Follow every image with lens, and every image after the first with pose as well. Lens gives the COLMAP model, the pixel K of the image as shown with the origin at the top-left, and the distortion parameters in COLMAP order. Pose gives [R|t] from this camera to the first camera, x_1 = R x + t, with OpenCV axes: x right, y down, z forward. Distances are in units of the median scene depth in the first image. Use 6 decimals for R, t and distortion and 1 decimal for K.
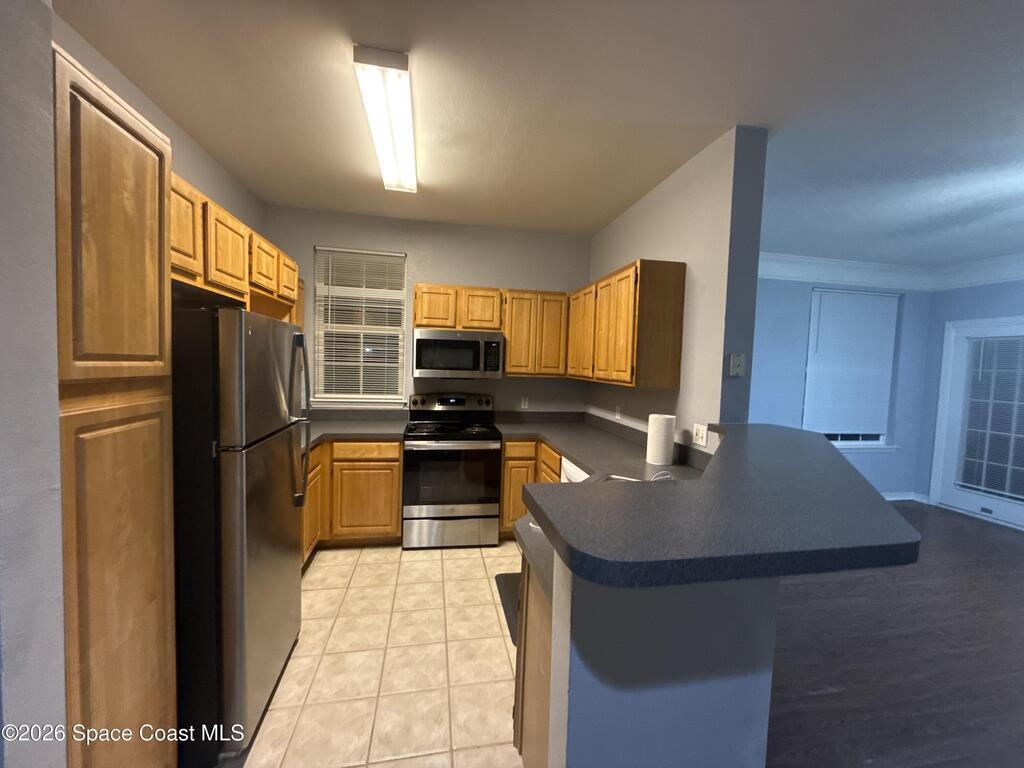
lens RADIAL K [[406.2, 0, 507.8], [0, 406.2, 383.4], [0, 0, 1]] dist [-0.001899, 0.000151]
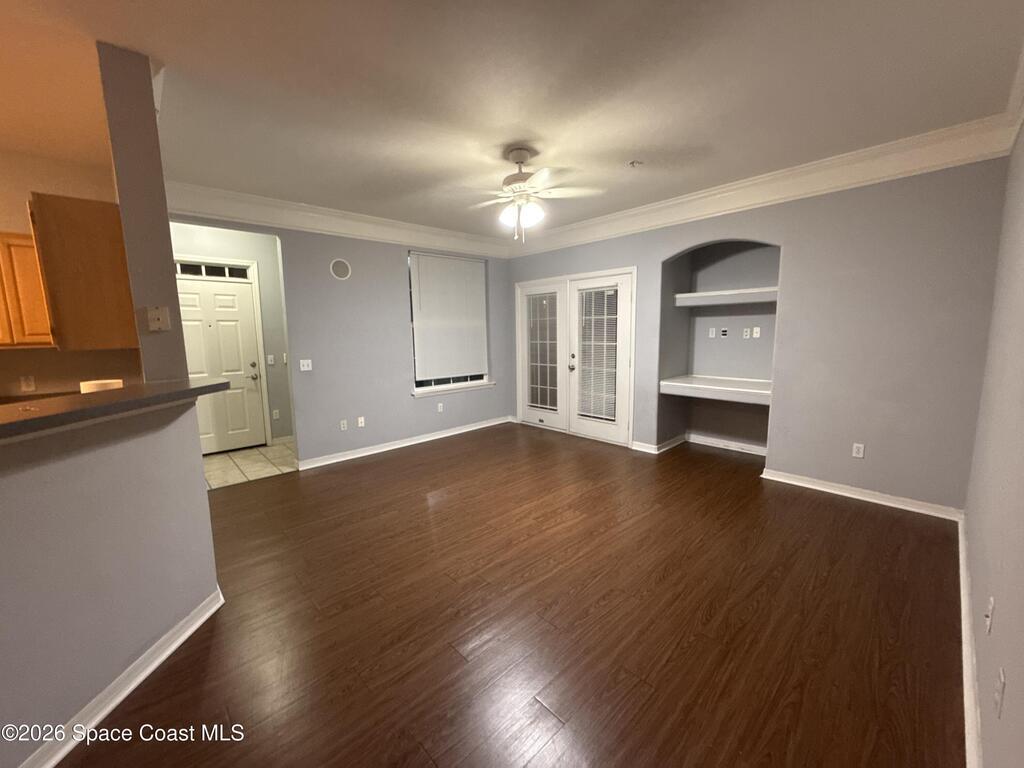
lens RADIAL K [[406.2, 0, 510.0], [0, 406.2, 384.5], [0, 0, 1]] dist [-0.001899, 0.000151]
pose [[0.842957, -0.120215, 0.524377, 0.481918], [0.075177, 0.991472, 0.106449, 0.043178], [-0.532702, -0.050311, 0.844806, -0.149973]]
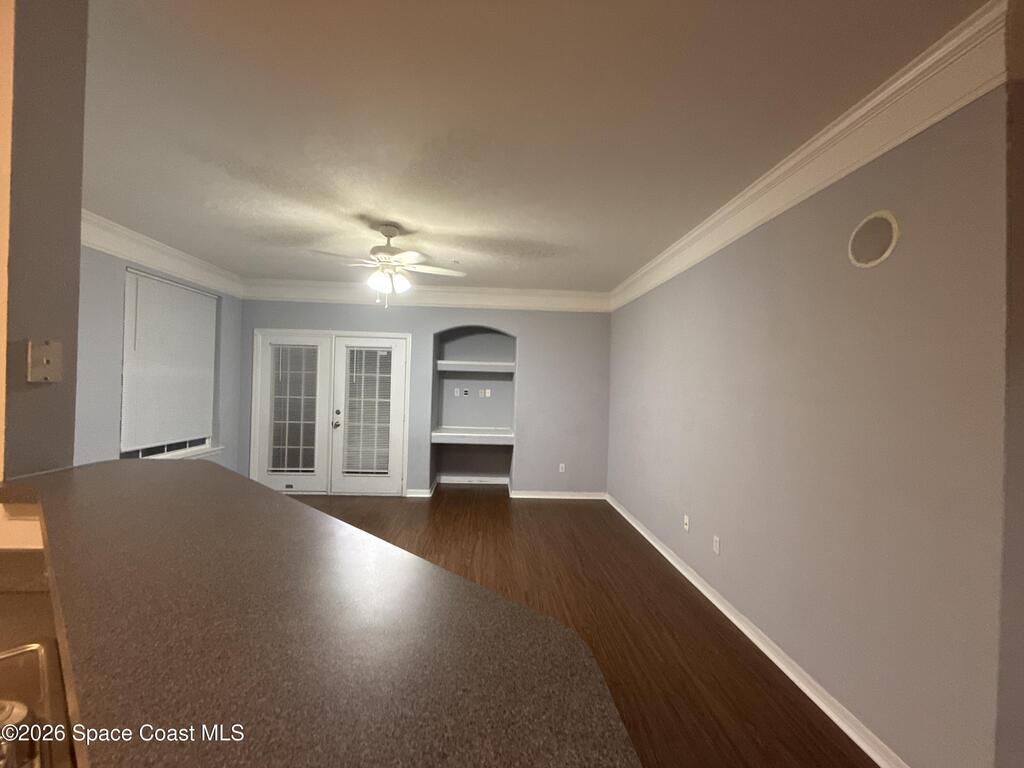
lens RADIAL K [[406.2, 0, 512.1], [0, 406.2, 383.2], [0, 0, 1]] dist [-0.001899, 0.000151]
pose [[0.127923, -0.026645, 0.991426, 0.078355], [0.030252, 0.999279, 0.022952, -0.006953], [-0.991323, 0.027057, 0.128636, 0.215304]]
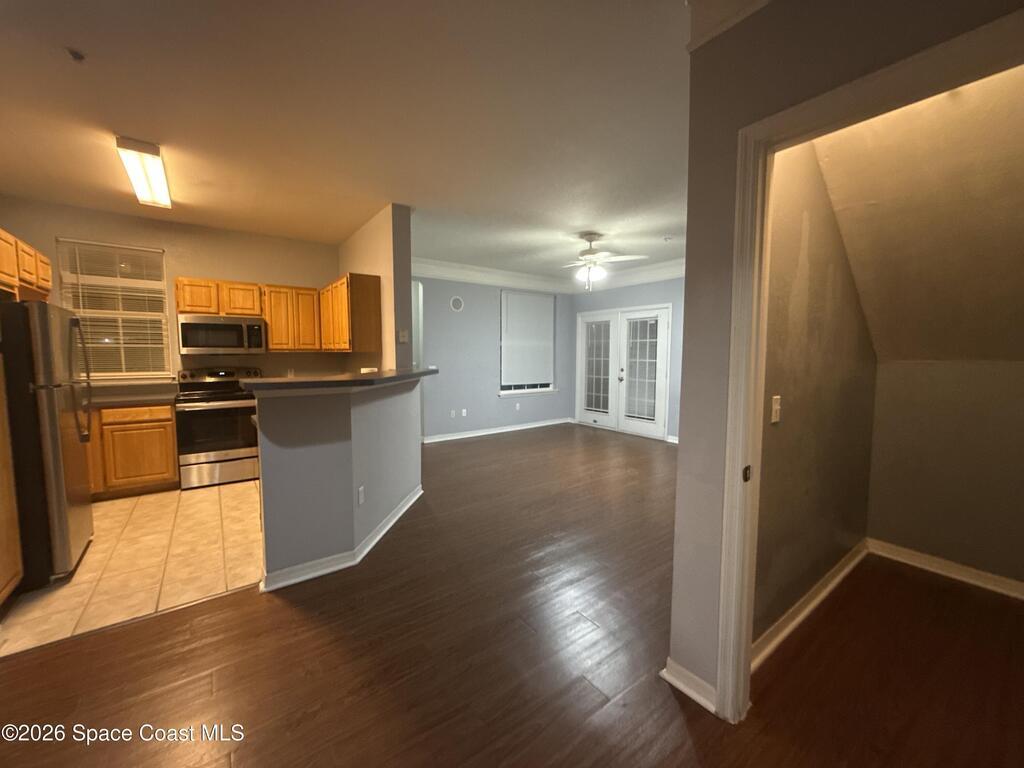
lens RADIAL K [[406.2, 0, 510.9], [0, 406.2, 383.4], [0, 0, 1]] dist [-0.001899, 0.000151]
pose [[0.897809, -0.065009, 0.435561, 0.124923], [0.051393, 0.997753, 0.042985, 0.071782], [-0.437377, -0.016208, 0.899132, -0.543835]]
